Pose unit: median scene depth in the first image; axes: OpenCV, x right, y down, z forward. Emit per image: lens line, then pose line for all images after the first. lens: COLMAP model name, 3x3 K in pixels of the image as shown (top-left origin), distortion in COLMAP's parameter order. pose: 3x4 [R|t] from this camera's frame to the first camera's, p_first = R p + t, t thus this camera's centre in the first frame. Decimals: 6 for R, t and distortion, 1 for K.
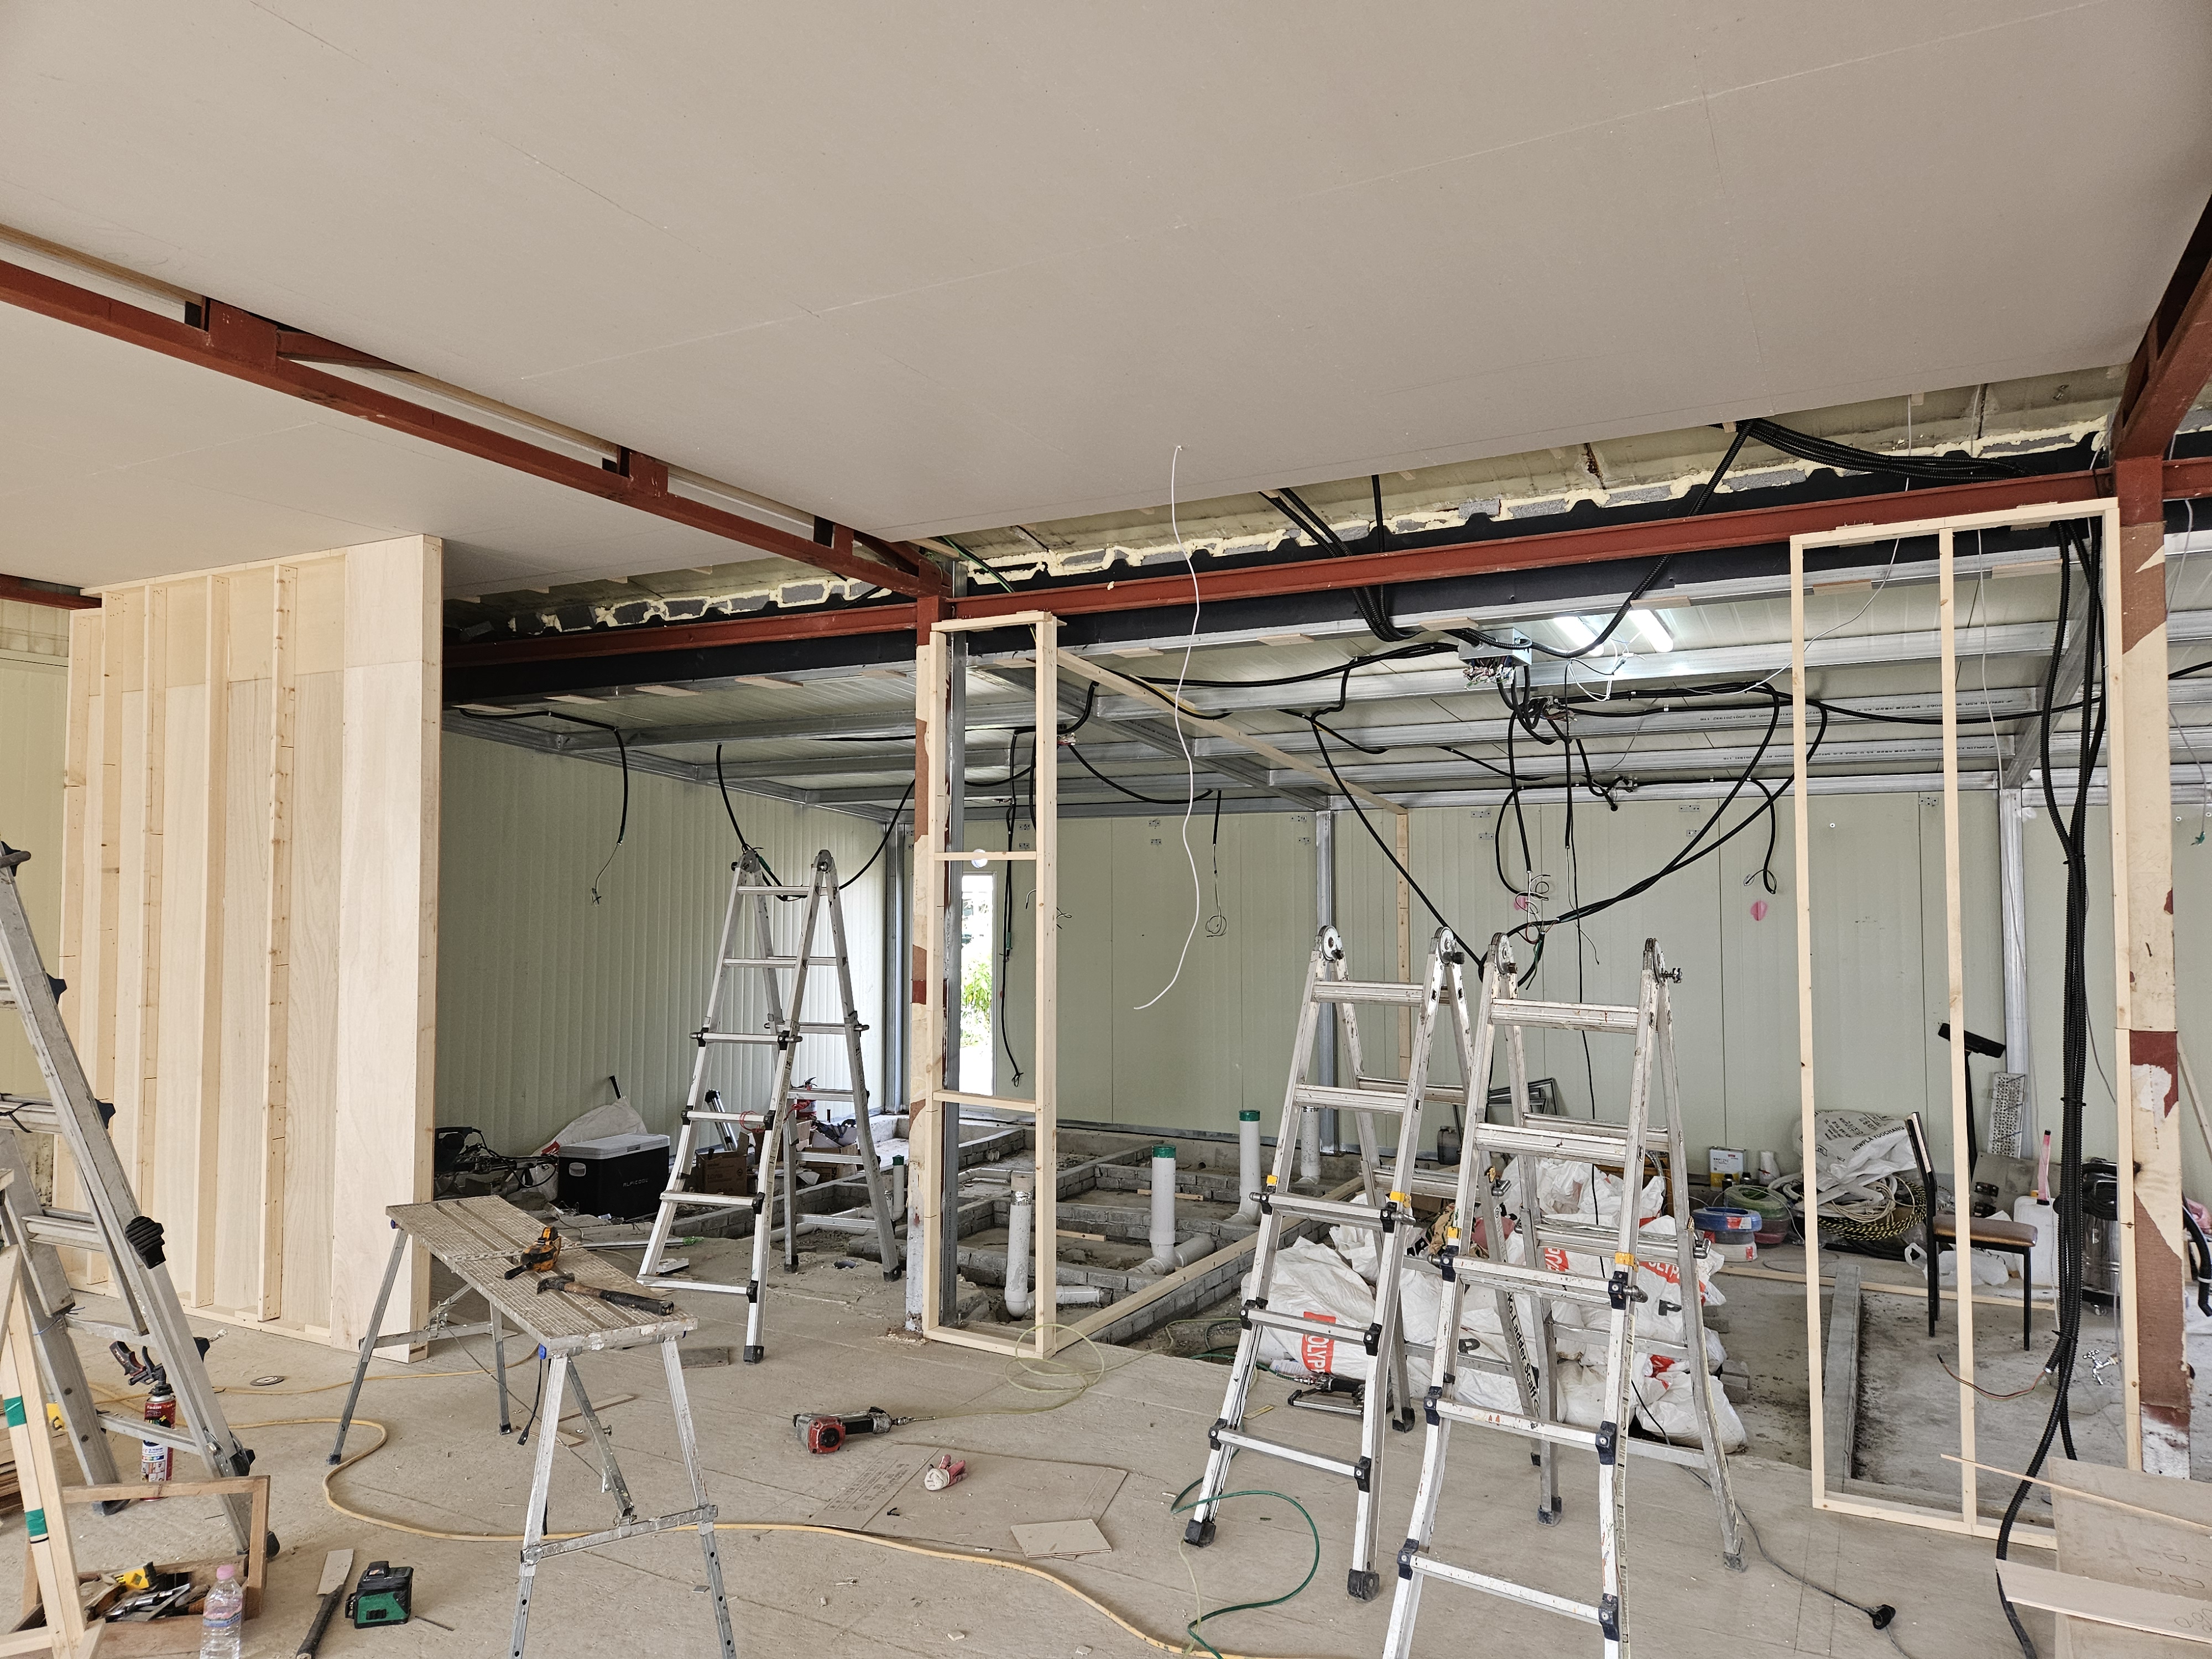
lens RADIAL K [[1478.6, 0, 1086.4], [0, 1478.6, 827.8], [0, 0, 1]] dist [0.077558, -0.062430]
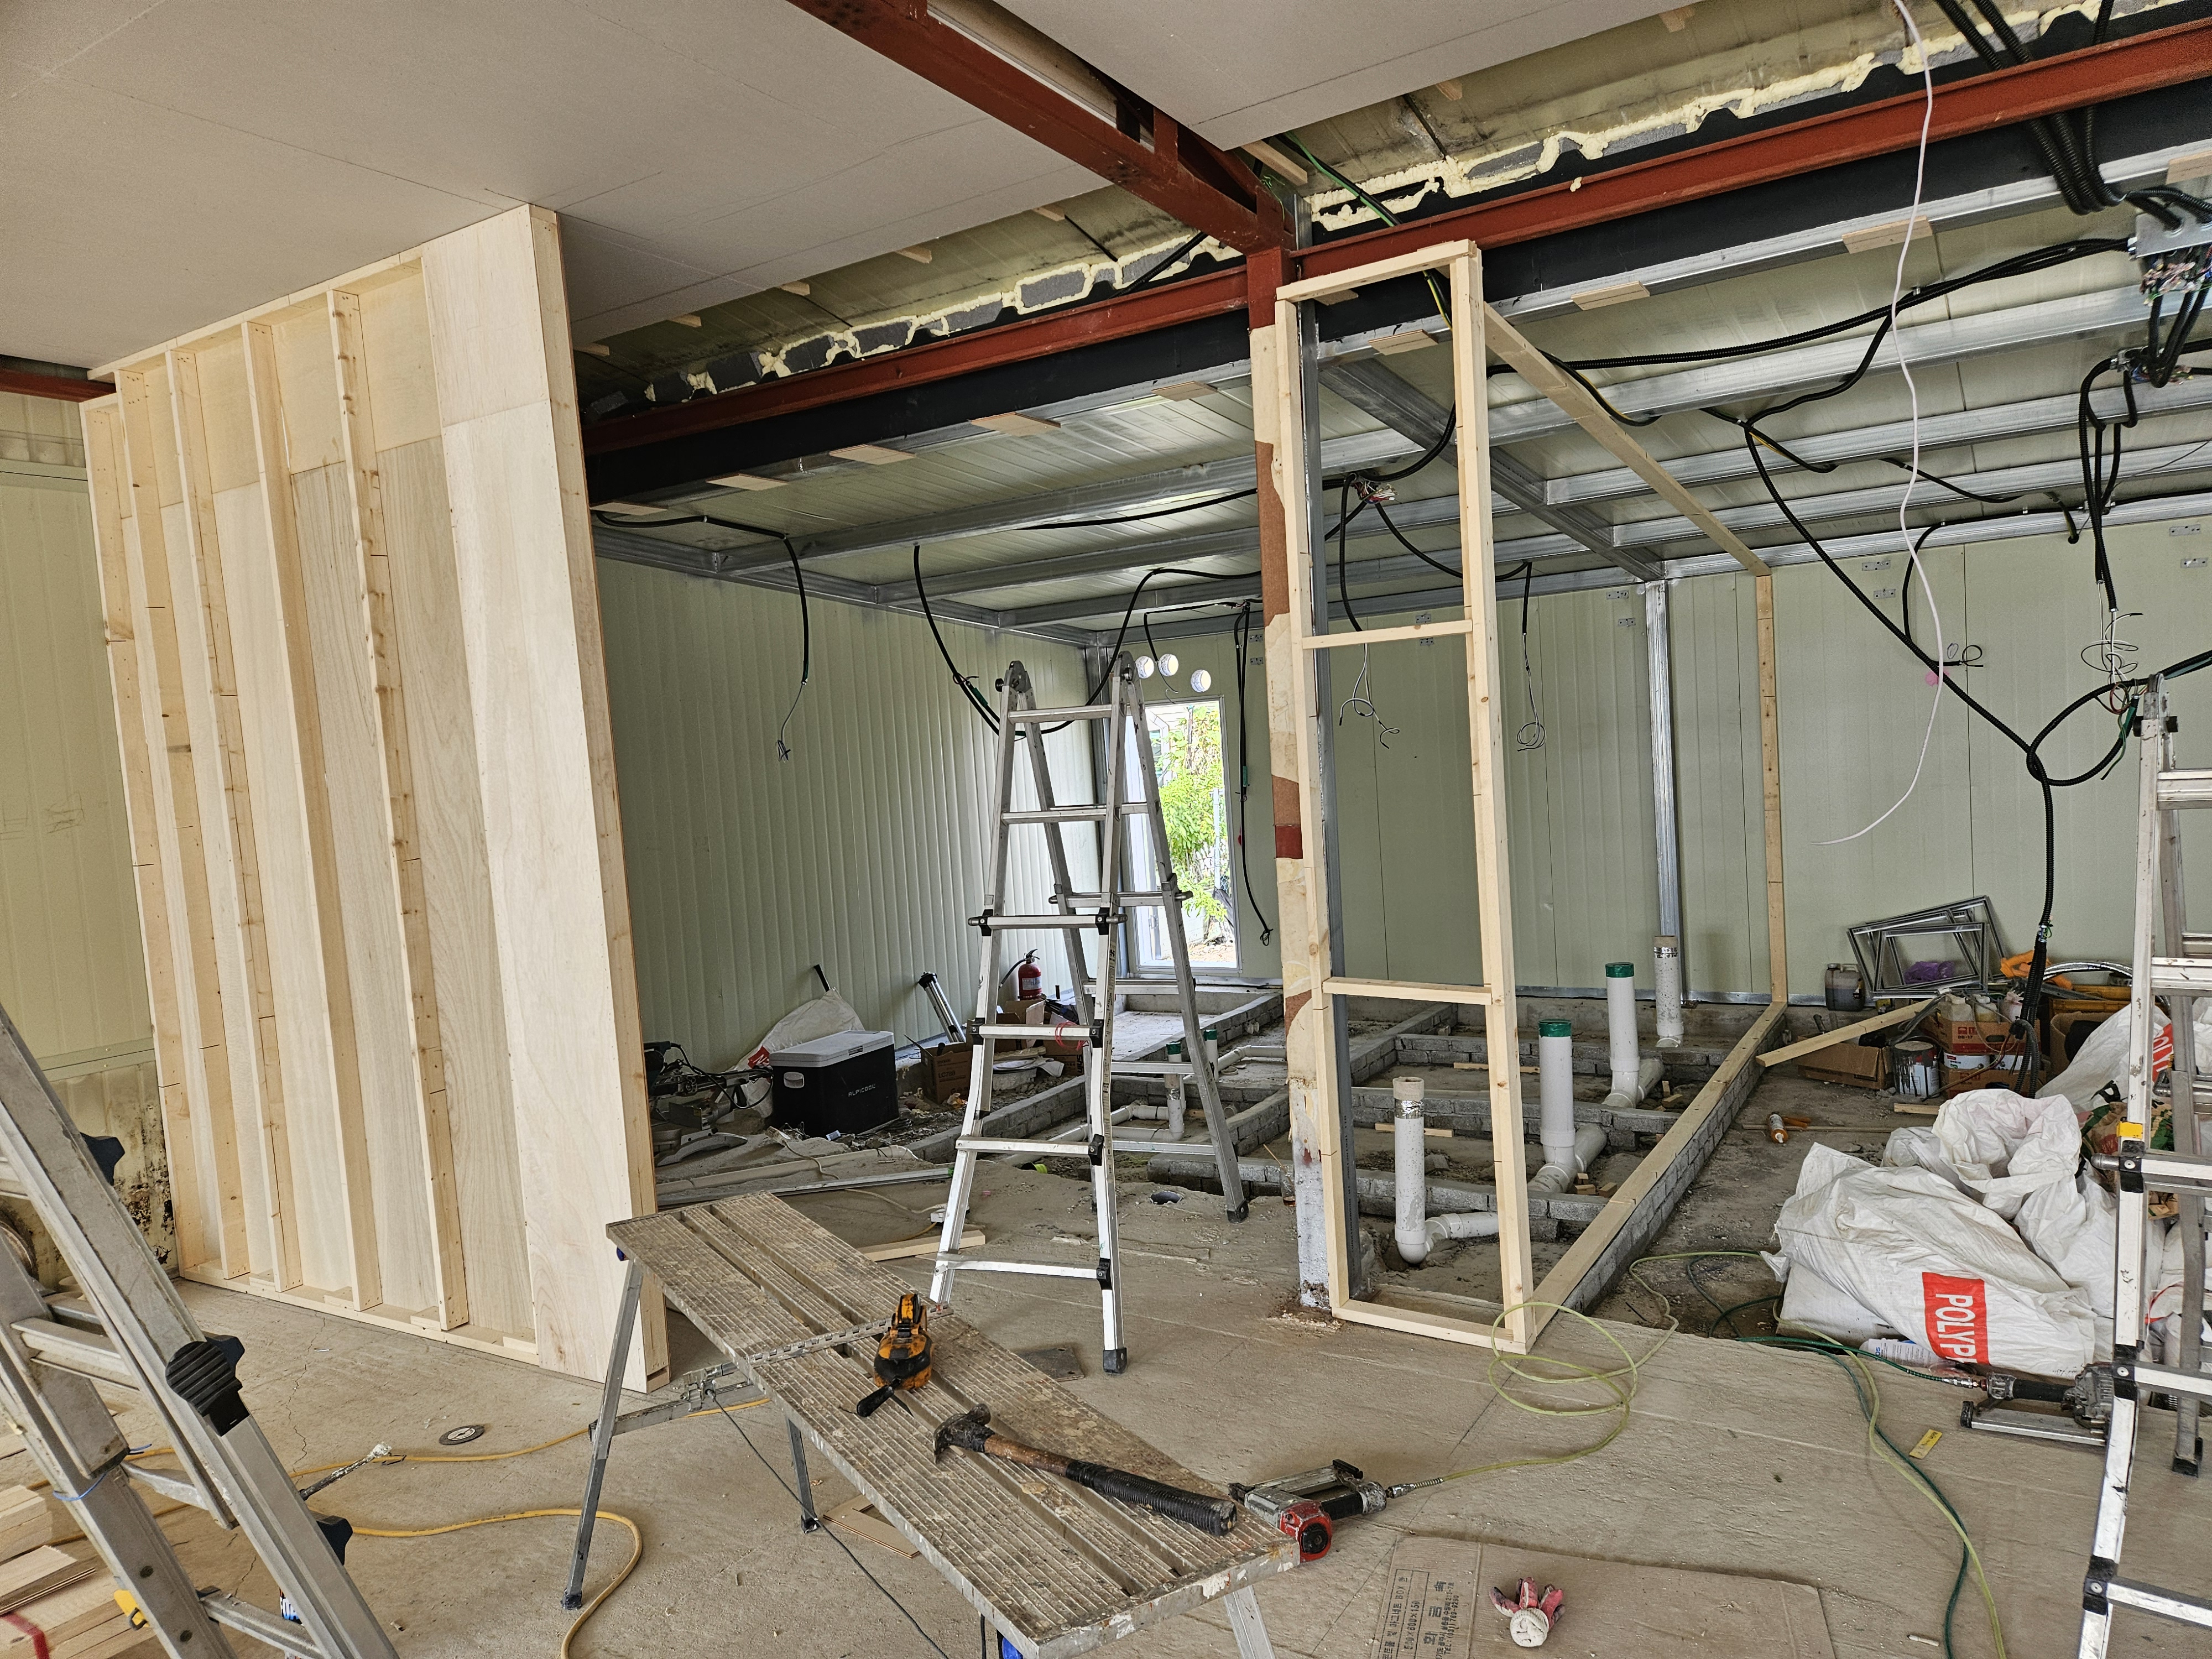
lens RADIAL K [[1478.6, 0, 1097.4], [0, 1478.6, 839.8], [0, 0, 1]] dist [0.077558, -0.062430]
pose [[0.995166, -0.066963, -0.071834, -0.151322], [0.074592, 0.991197, 0.109384, 0.027062], [0.063877, -0.114213, 0.991401, 0.301939]]
